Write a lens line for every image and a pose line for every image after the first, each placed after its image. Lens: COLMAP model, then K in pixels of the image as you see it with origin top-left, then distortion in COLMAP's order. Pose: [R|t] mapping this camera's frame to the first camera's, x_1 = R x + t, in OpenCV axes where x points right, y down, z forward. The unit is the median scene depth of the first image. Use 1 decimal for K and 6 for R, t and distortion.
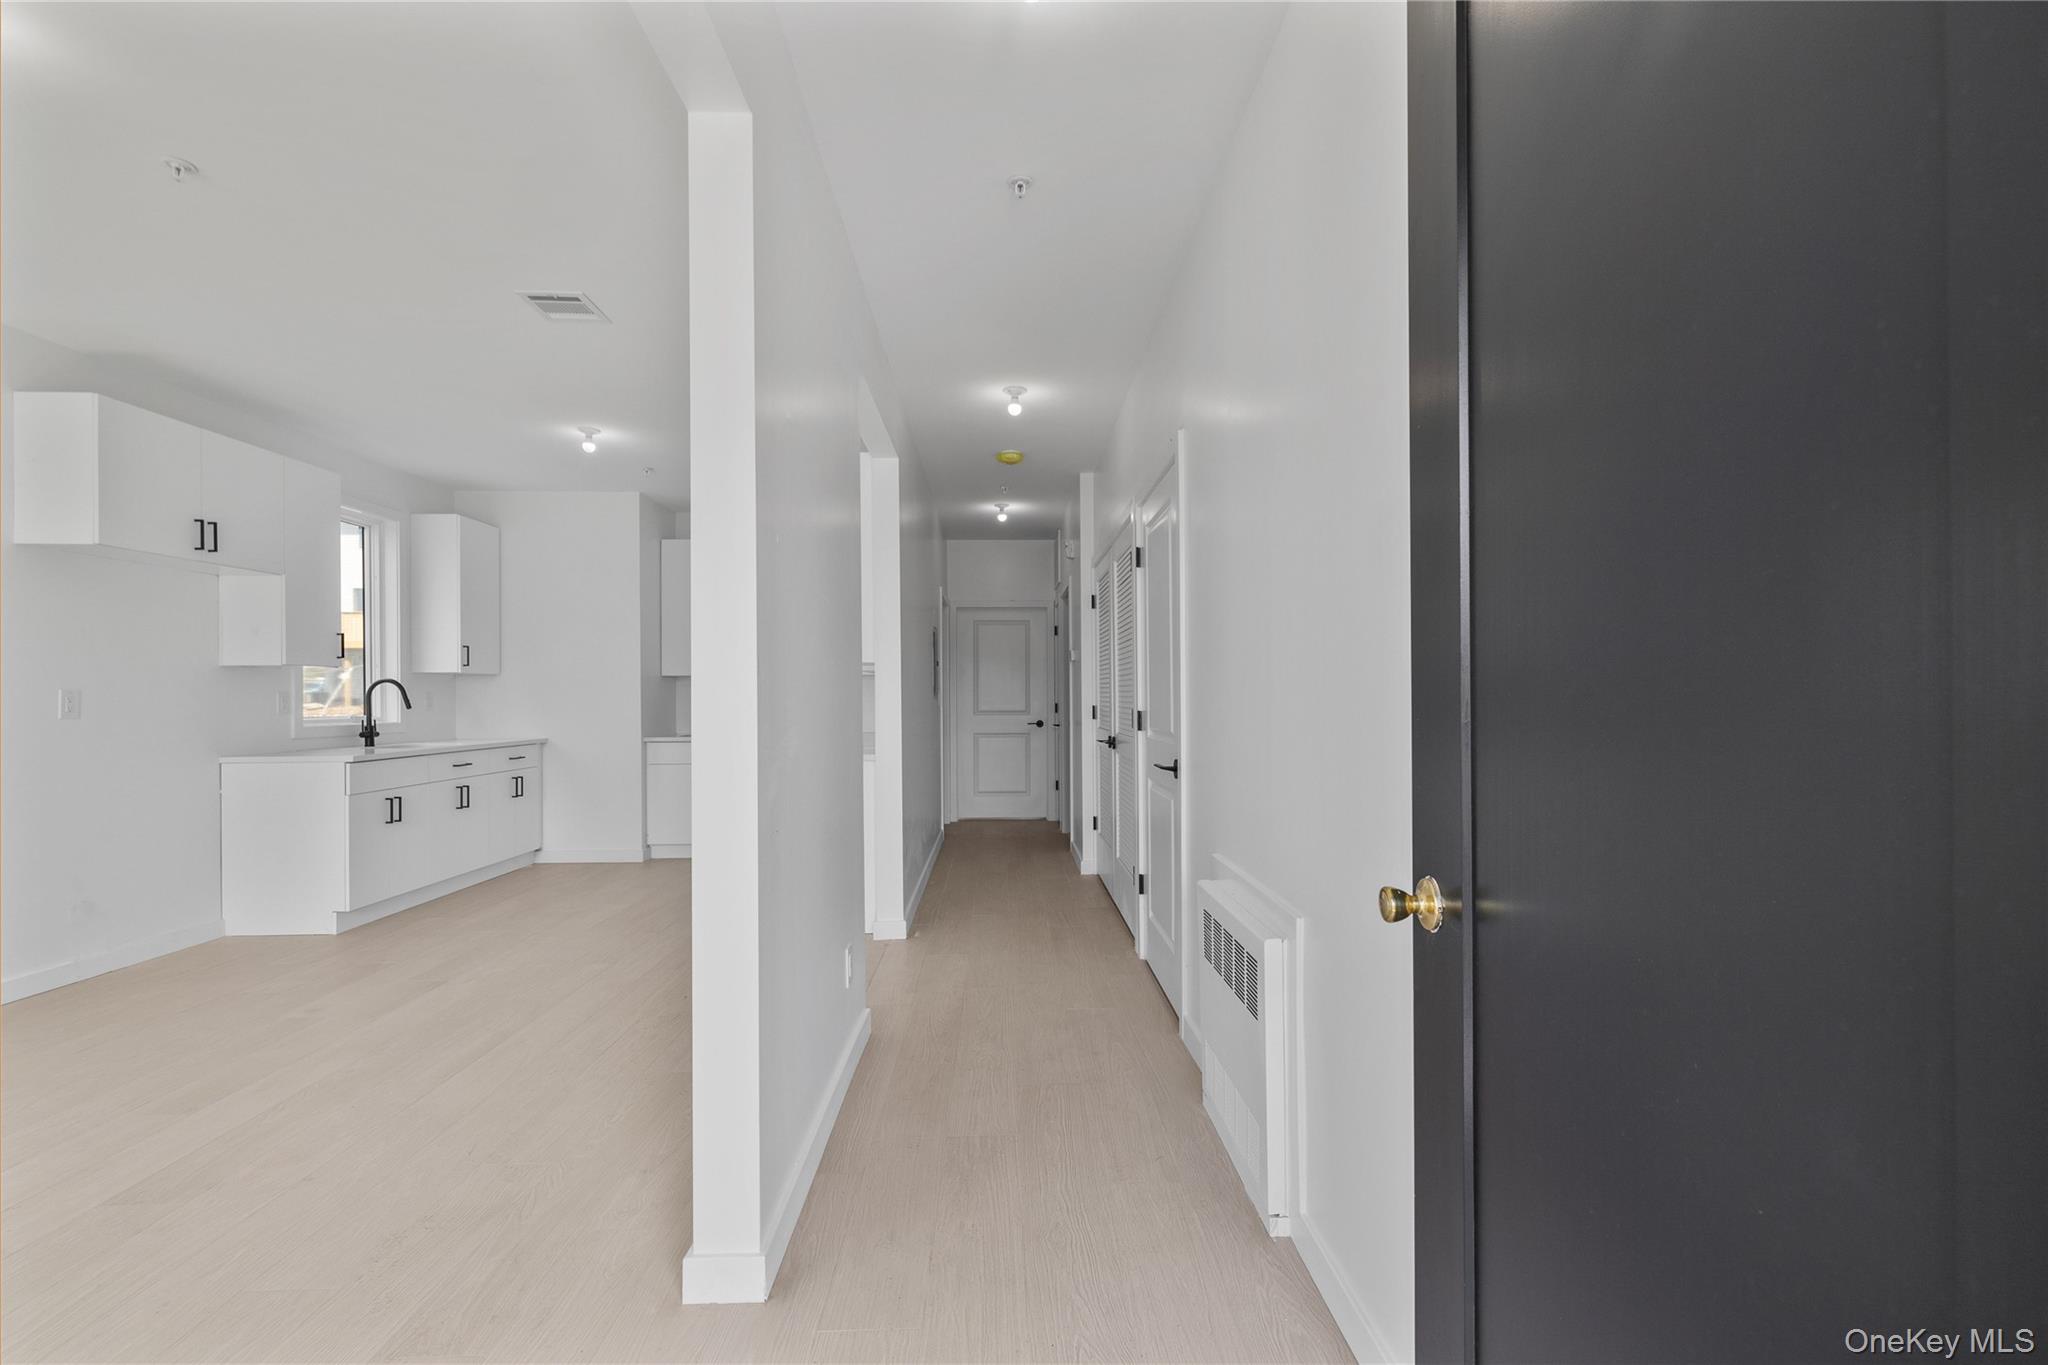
lens RADIAL K [[875.5, 0, 1033.2], [0, 875.5, 696.4], [0, 0, 1]] dist [0.003215, 0.000267]
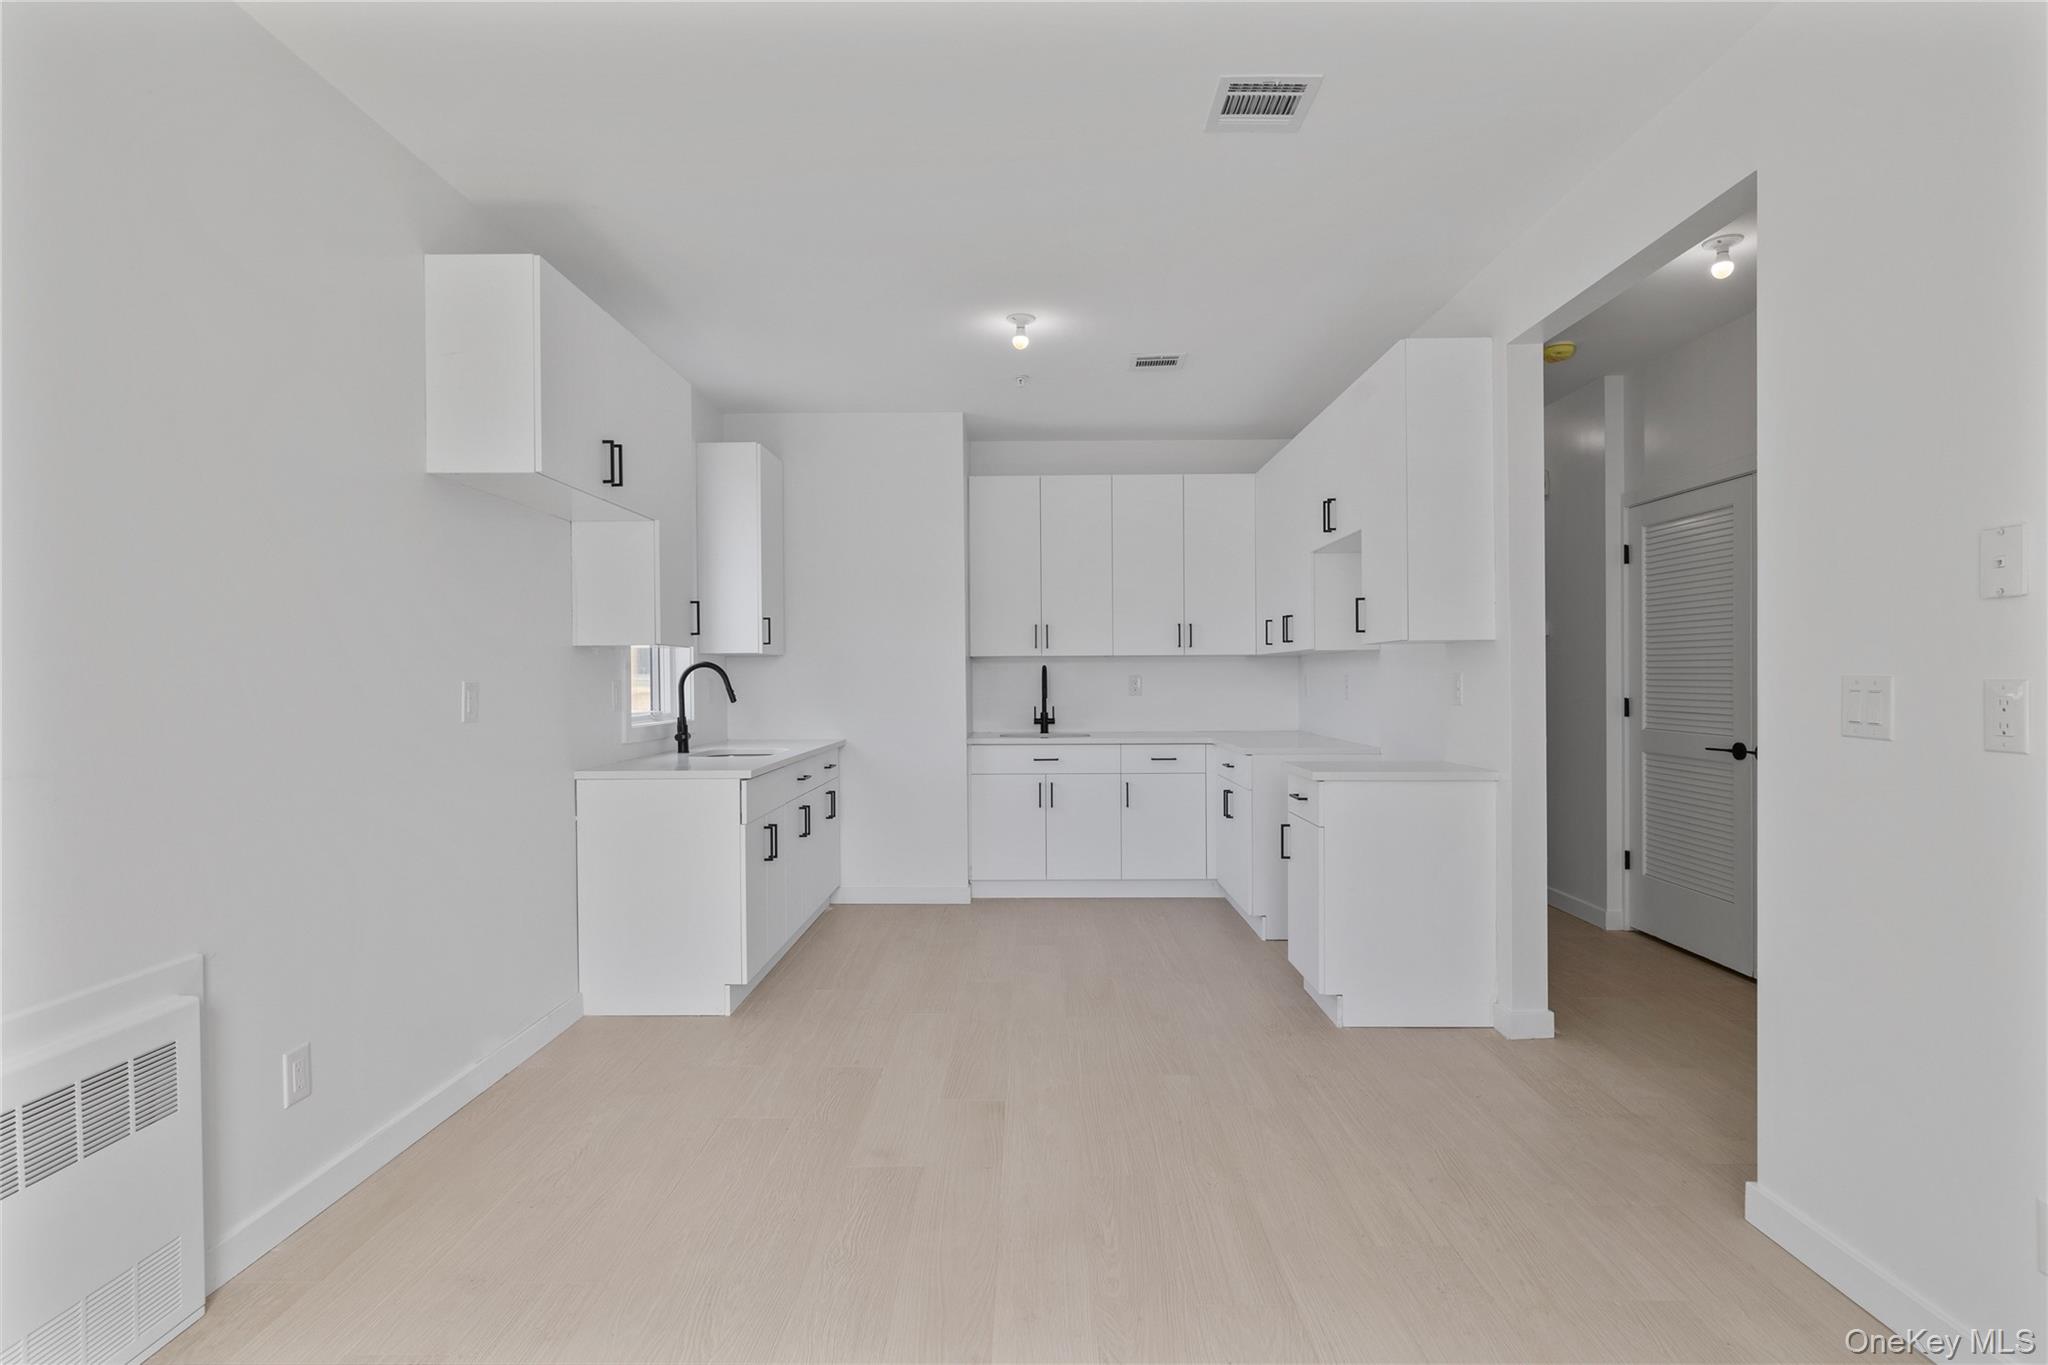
lens RADIAL K [[1042.1, 0, 1024.0], [0, 1042.1, 682.5], [0, 0, 1]] dist [0.002975, 0.000978]
pose [[0.998965, -0.000382, -0.045483, -0.424241], [0.000565, 0.999992, 0.004018, -0.006047], [0.045481, -0.004040, 0.998957, 0.126212]]
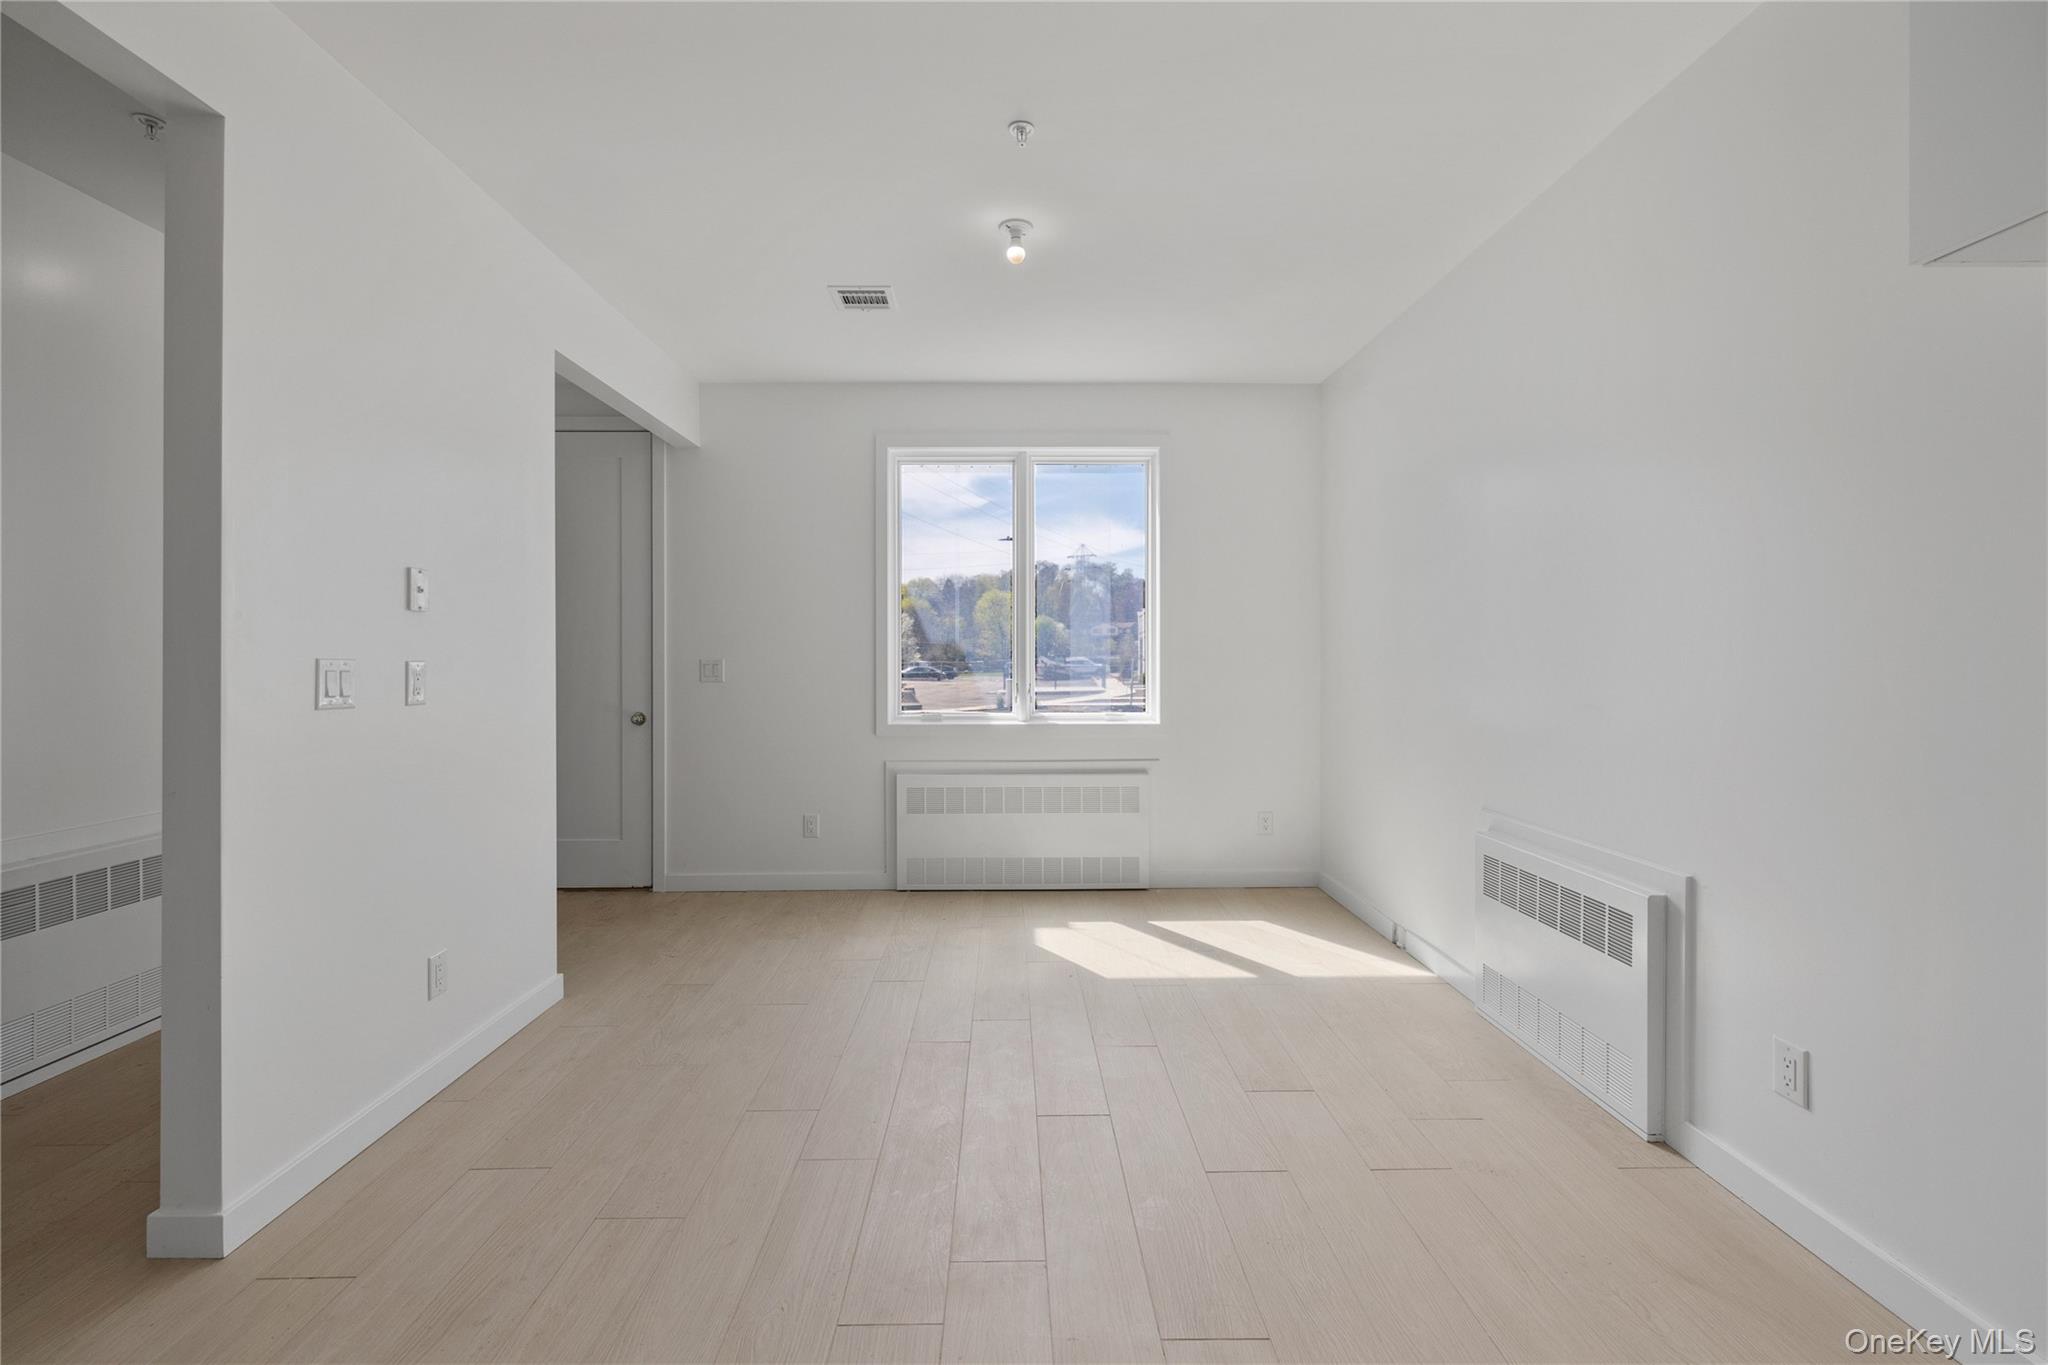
lens RADIAL K [[868.8, 0, 1022.2], [0, 868.8, 680.4], [0, 0, 1]] dist [0.003001, -0.000160]
pose [[-0.999352, 0.004388, 0.035727, -0.462473], [0.004616, 0.999970, 0.006286, 0.004561], [-0.035698, 0.006447, -0.999342, 0.905498]]
